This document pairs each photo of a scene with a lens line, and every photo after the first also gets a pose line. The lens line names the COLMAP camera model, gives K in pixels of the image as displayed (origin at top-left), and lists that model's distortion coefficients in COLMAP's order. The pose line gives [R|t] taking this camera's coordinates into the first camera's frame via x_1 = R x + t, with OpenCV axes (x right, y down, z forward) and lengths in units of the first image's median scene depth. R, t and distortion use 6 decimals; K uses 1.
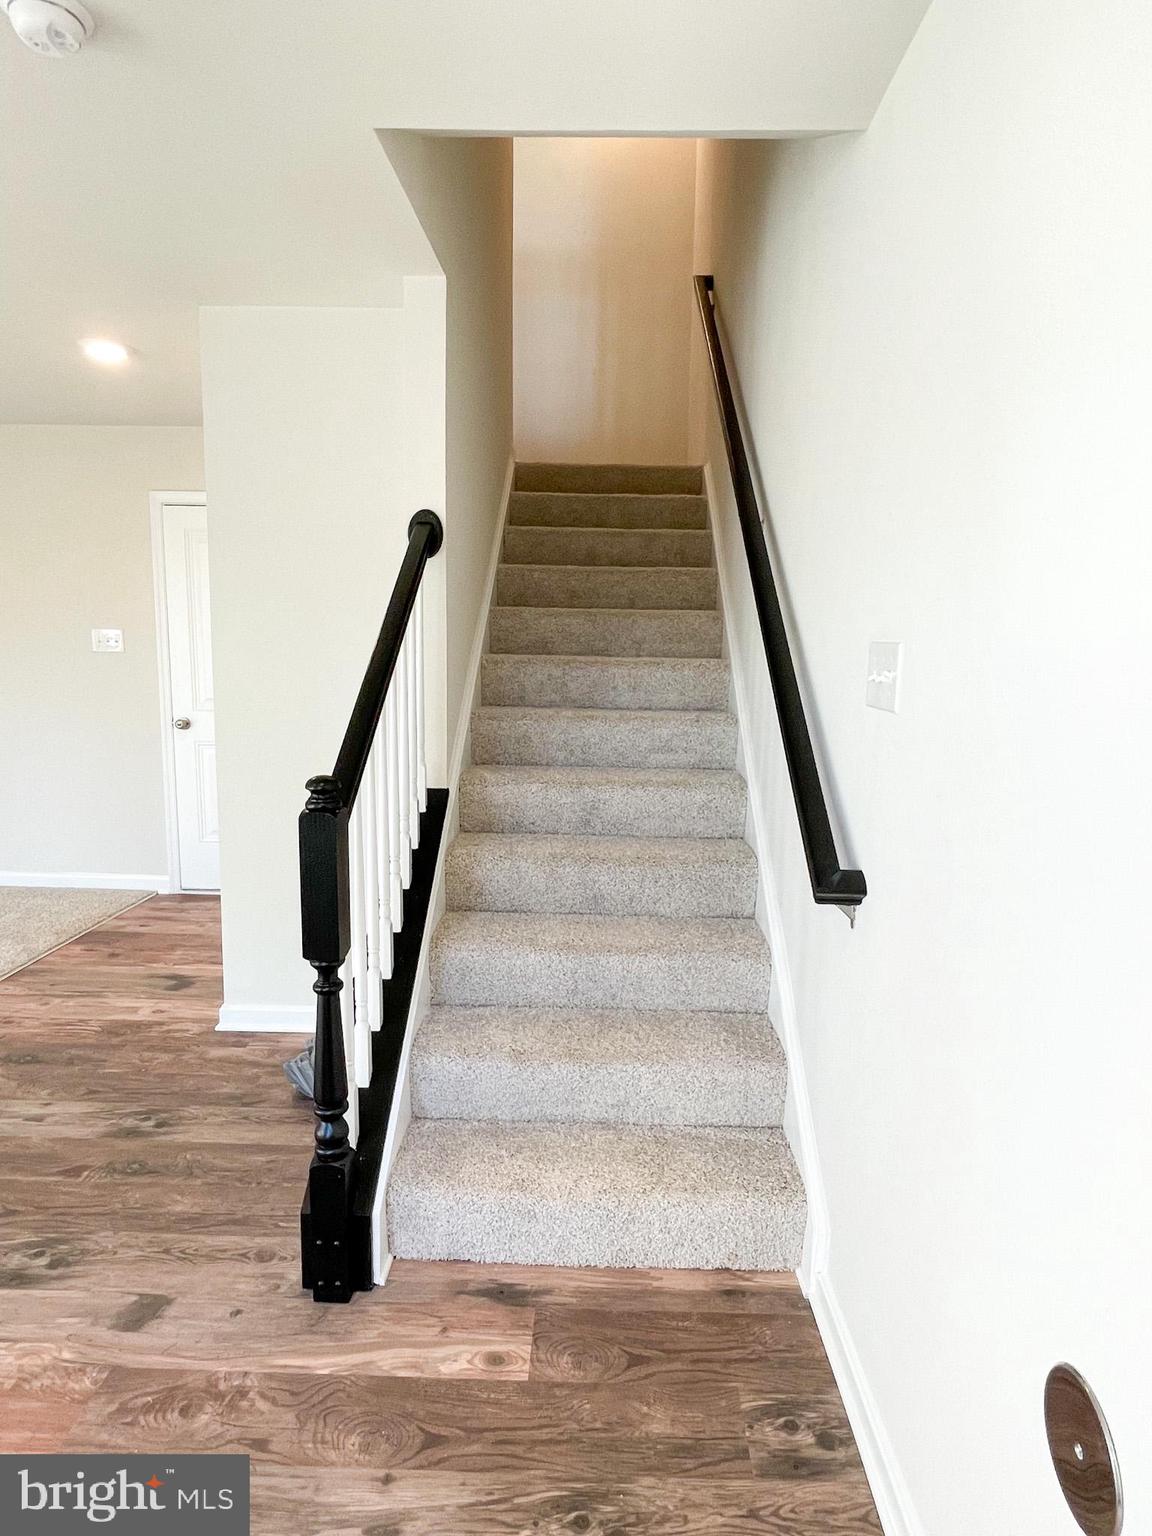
lens RADIAL K [[882.4, 0, 573.2], [0, 882.4, 769.3], [0, 0, 1]] dist [0.008345, 0.003556]
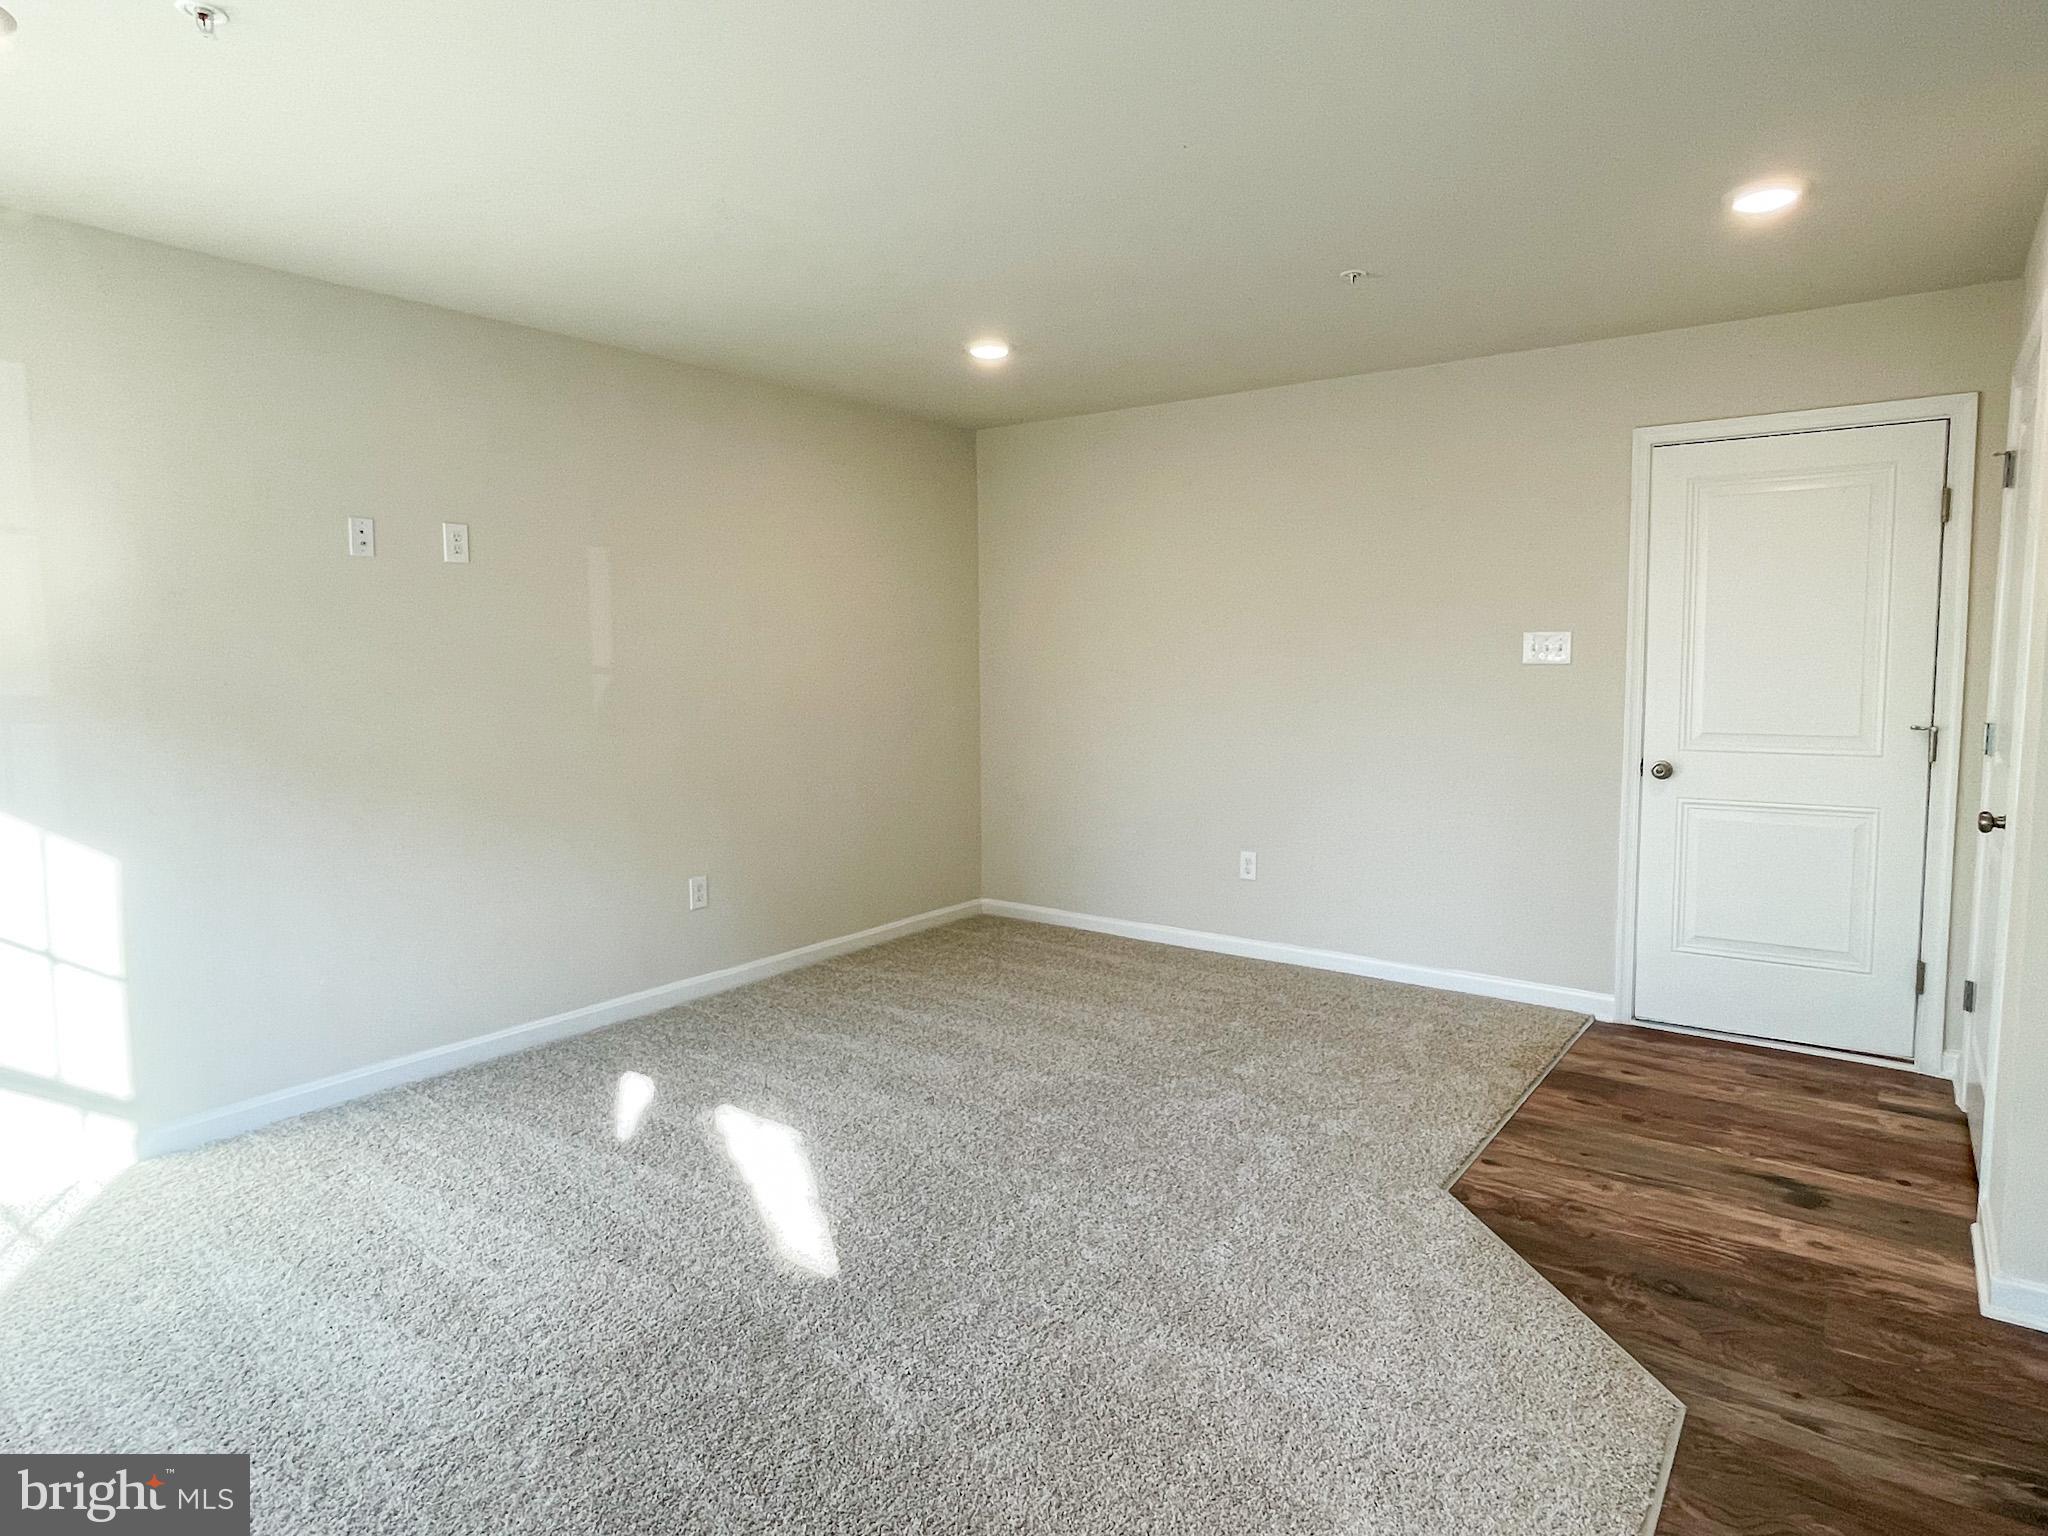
lens RADIAL K [[1176.5, 0, 1028.4], [0, 1176.5, 764.5], [0, 0, 1]] dist [0.008345, 0.003556]
pose [[0.821532, 0.022544, -0.569717, -0.416643], [-0.051921, 0.998024, -0.035378, 0.000873], [0.567794, 0.058644, 0.821079, 0.004478]]
